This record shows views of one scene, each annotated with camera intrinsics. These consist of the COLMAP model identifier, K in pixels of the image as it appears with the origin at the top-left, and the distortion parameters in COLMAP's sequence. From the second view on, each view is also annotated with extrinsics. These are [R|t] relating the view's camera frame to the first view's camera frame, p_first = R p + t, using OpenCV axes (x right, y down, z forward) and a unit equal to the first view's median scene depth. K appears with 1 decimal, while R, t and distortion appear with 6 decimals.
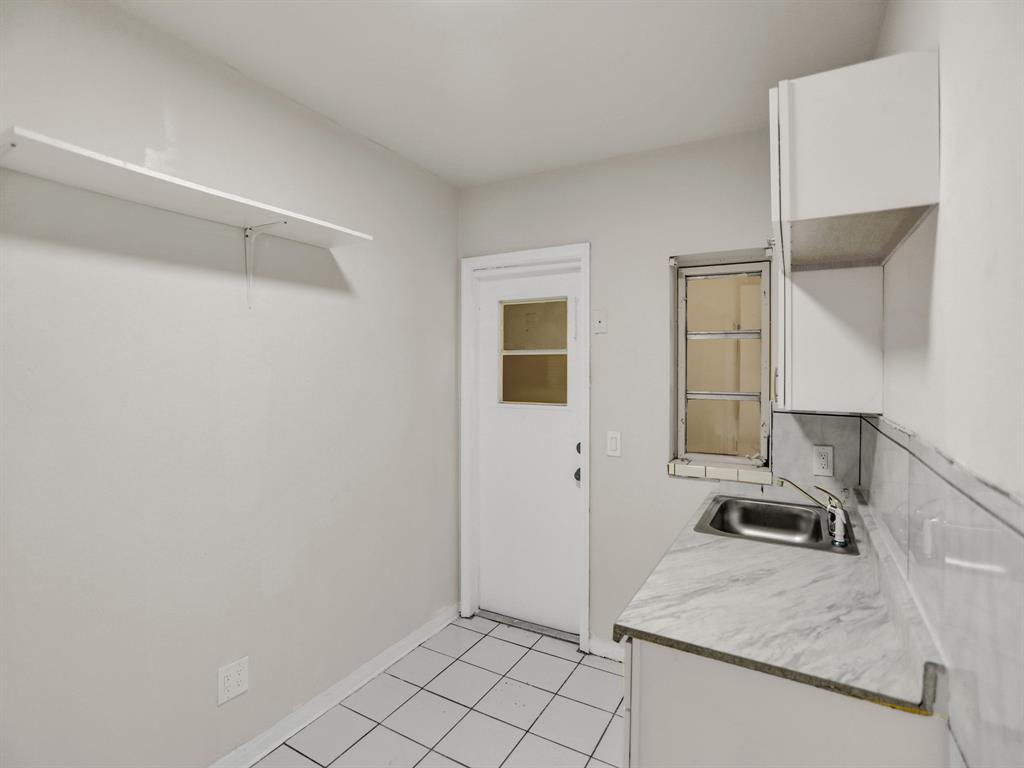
lens RADIAL K [[510.7, 0, 524.6], [0, 510.7, 366.0], [0, 0, 1]] dist [-0.034342, 0.019367]
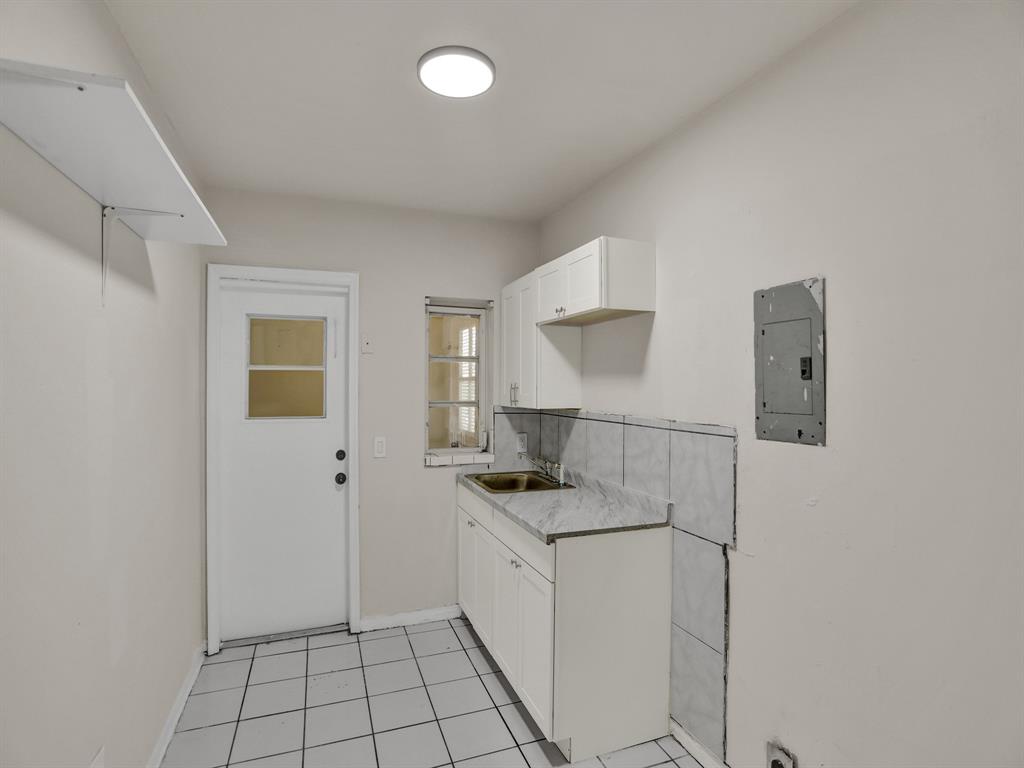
lens RADIAL K [[510.7, 0, 513.6], [0, 510.7, 385.7], [0, 0, 1]] dist [-0.034342, 0.019367]
pose [[0.651051, -0.002103, 0.759031, -0.516165], [-0.002597, 0.999984, 0.004997, 0.002986], [-0.759030, -0.005224, 0.651035, -0.006442]]
